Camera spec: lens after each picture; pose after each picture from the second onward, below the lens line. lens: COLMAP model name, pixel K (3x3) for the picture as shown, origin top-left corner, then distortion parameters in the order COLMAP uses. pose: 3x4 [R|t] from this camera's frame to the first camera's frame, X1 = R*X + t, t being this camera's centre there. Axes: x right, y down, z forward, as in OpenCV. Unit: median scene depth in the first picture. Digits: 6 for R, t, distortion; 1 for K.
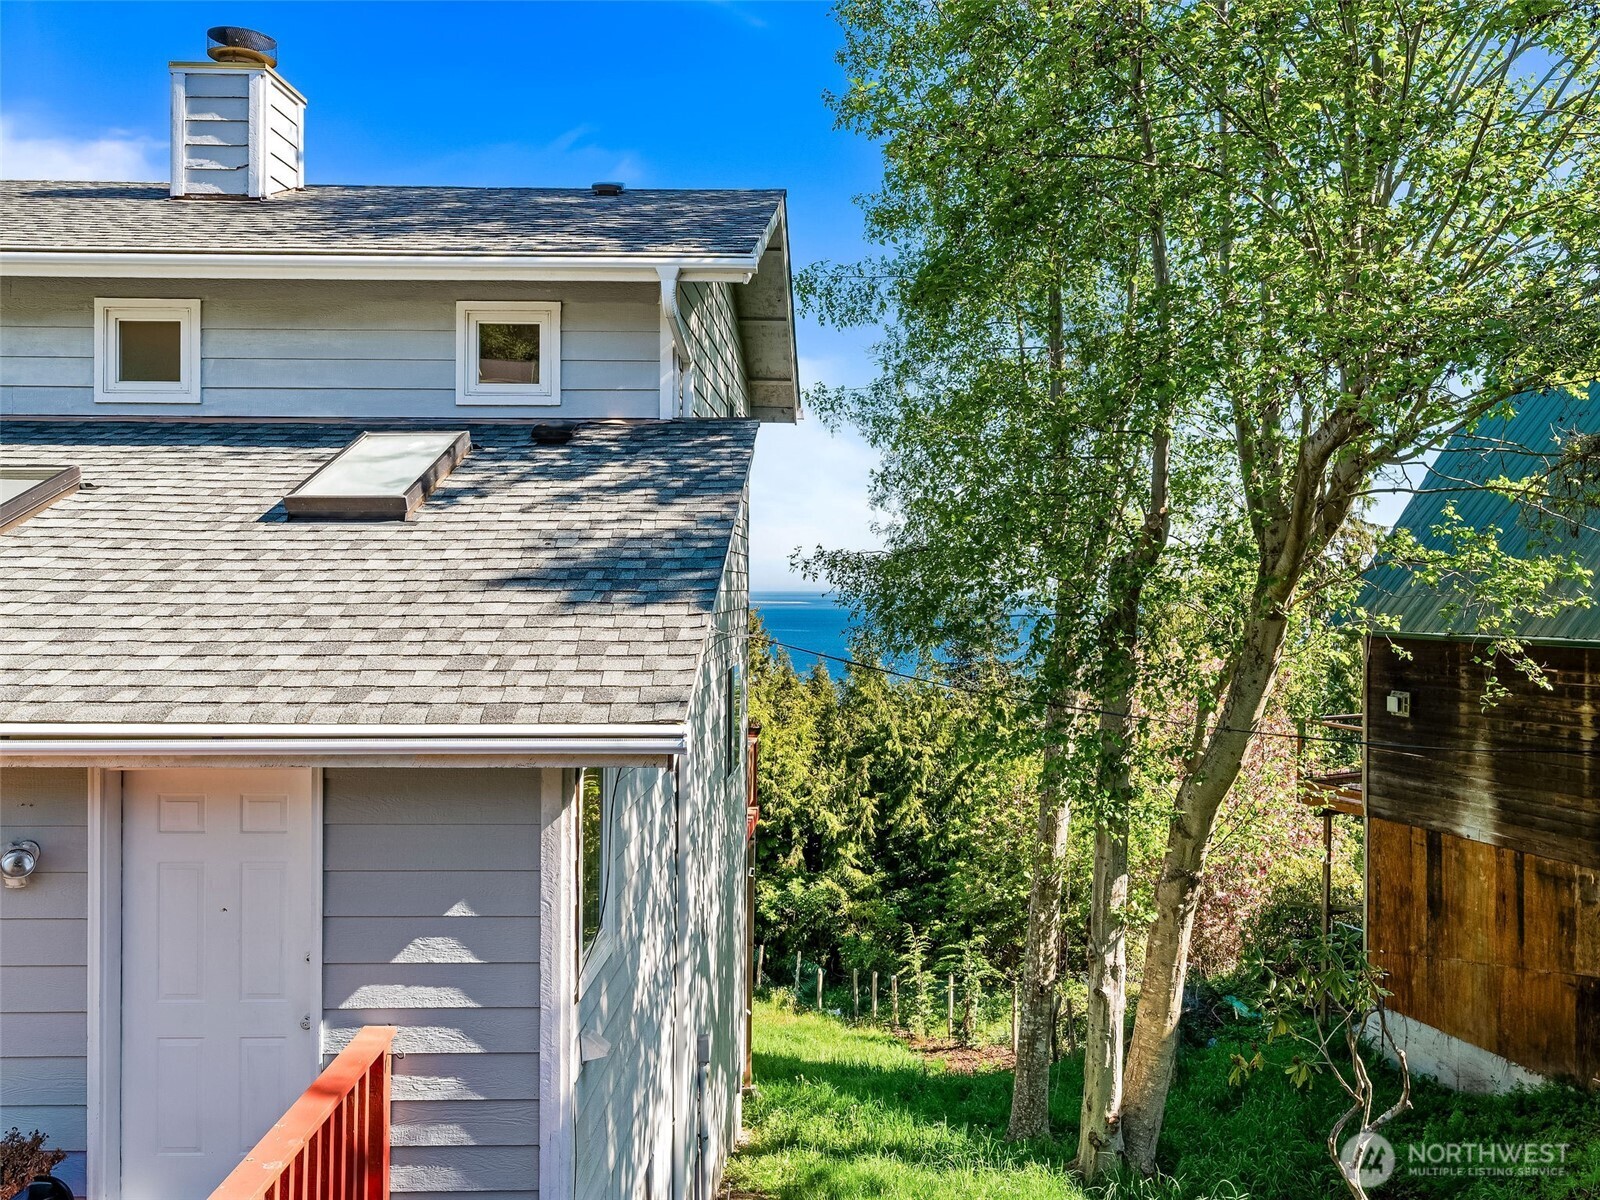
lens RADIAL K [[1519.1, 0, 803.0], [0, 1519.1, 592.0], [0, 0, 1]] dist [0.013697, 0.000000]
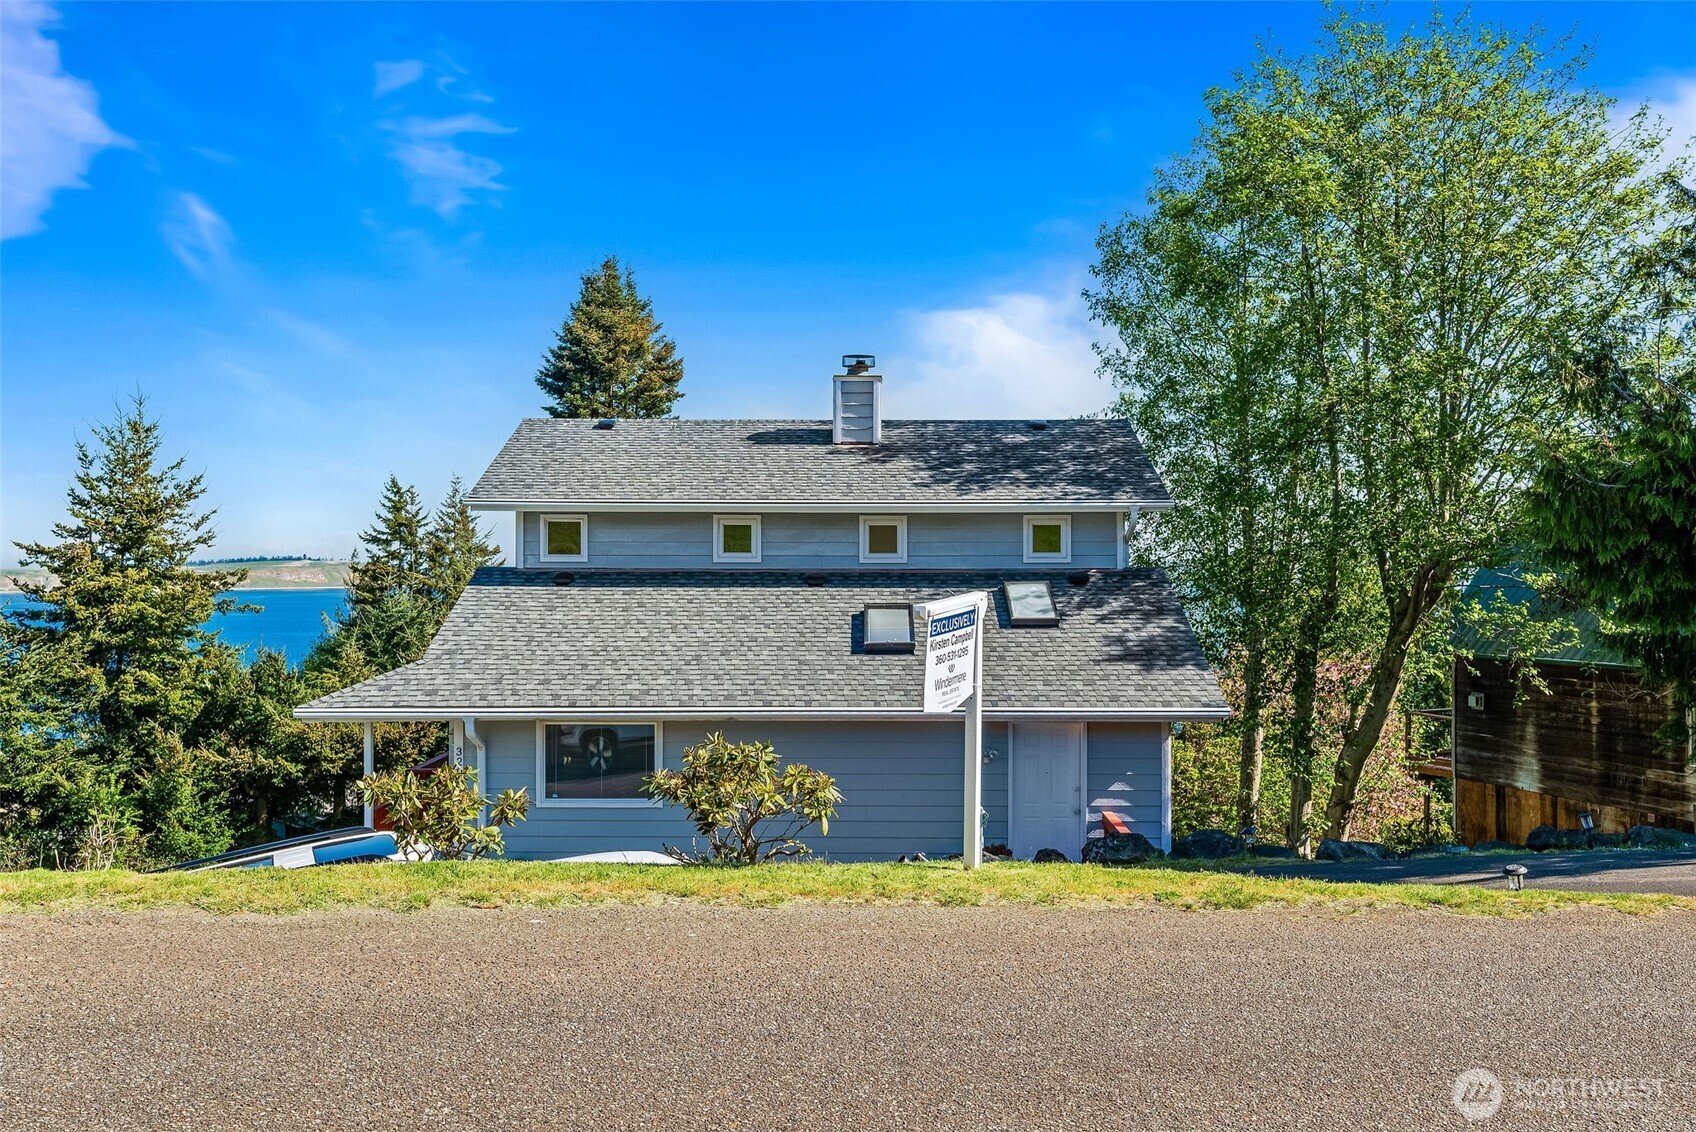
lens RADIAL K [[1450.2, 0, 843.8], [0, 1450.2, 577.3], [0, 0, 1]] dist [0.013962, 0.003229]
pose [[0.999010, -0.002310, -0.044432, -0.235454], [0.001850, 0.999944, -0.010392, -0.048977], [0.044454, 0.010300, 0.998958, -0.648657]]
